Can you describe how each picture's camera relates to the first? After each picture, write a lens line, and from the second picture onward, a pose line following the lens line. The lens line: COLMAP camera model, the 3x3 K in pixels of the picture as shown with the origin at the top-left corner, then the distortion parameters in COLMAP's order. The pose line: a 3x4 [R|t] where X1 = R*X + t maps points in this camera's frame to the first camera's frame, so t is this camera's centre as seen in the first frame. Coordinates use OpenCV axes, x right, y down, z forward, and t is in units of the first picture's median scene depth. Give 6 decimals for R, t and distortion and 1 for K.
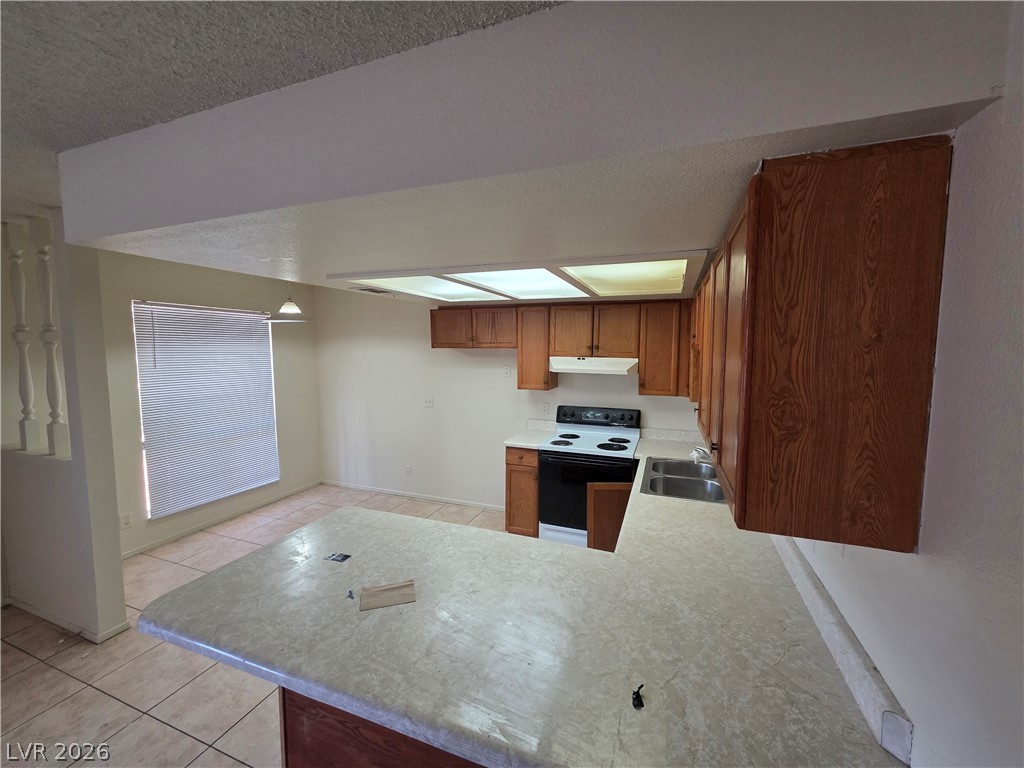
lens RADIAL K [[412.2, 0, 517.7], [0, 412.2, 382.0], [0, 0, 1]] dist [0.000997, -0.000297]
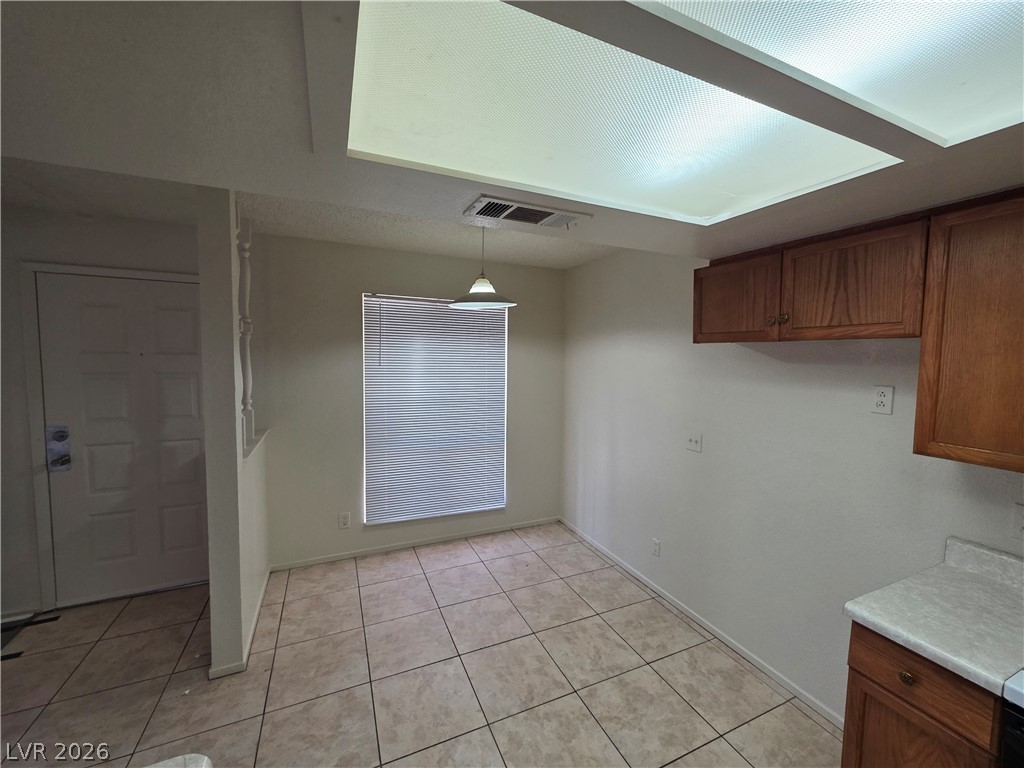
lens RADIAL K [[412.2, 0, 517.7], [0, 412.2, 382.0], [0, 0, 1]] dist [0.000997, -0.000297]
pose [[0.708288, 0.055276, -0.703756, 0.004855], [-0.072745, 0.997337, 0.005122, -0.021773], [0.702165, 0.047566, 0.710424, 0.522895]]
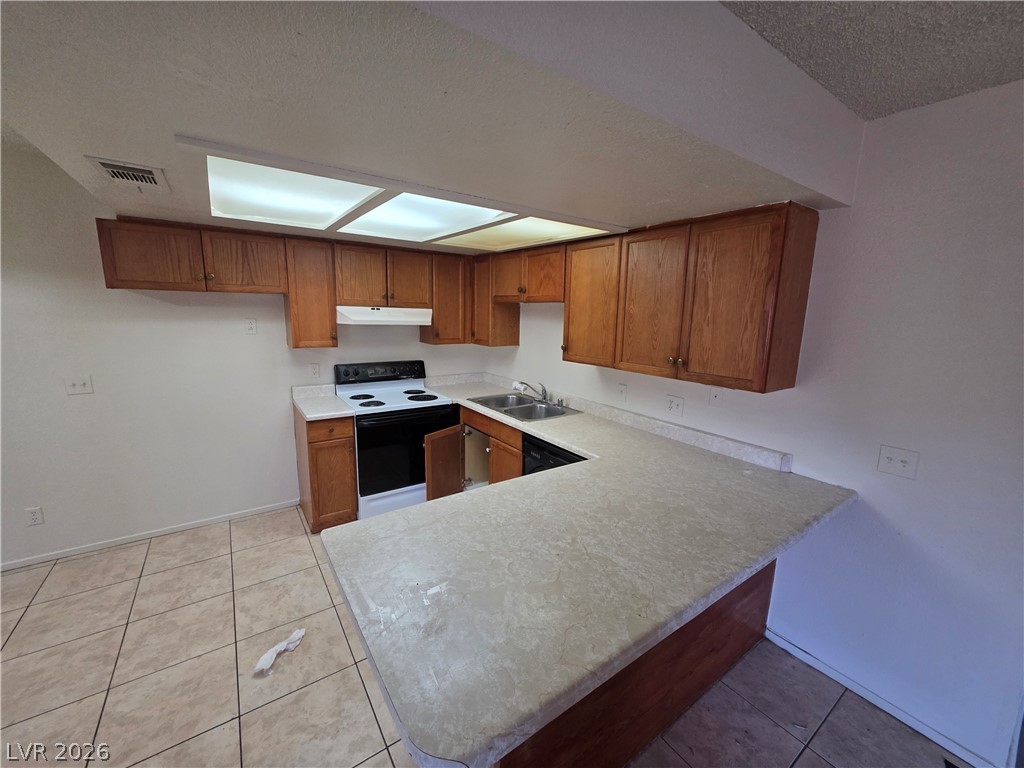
lens RADIAL K [[416.2, 0, 522.1], [0, 416.2, 382.9], [0, 0, 1]] dist [-0.002513, -0.000635]
pose [[0.552862, -0.136205, 0.822065, -0.423613], [0.047706, 0.990106, 0.131963, -0.000697], [-0.831906, -0.033740, 0.553890, 0.216167]]
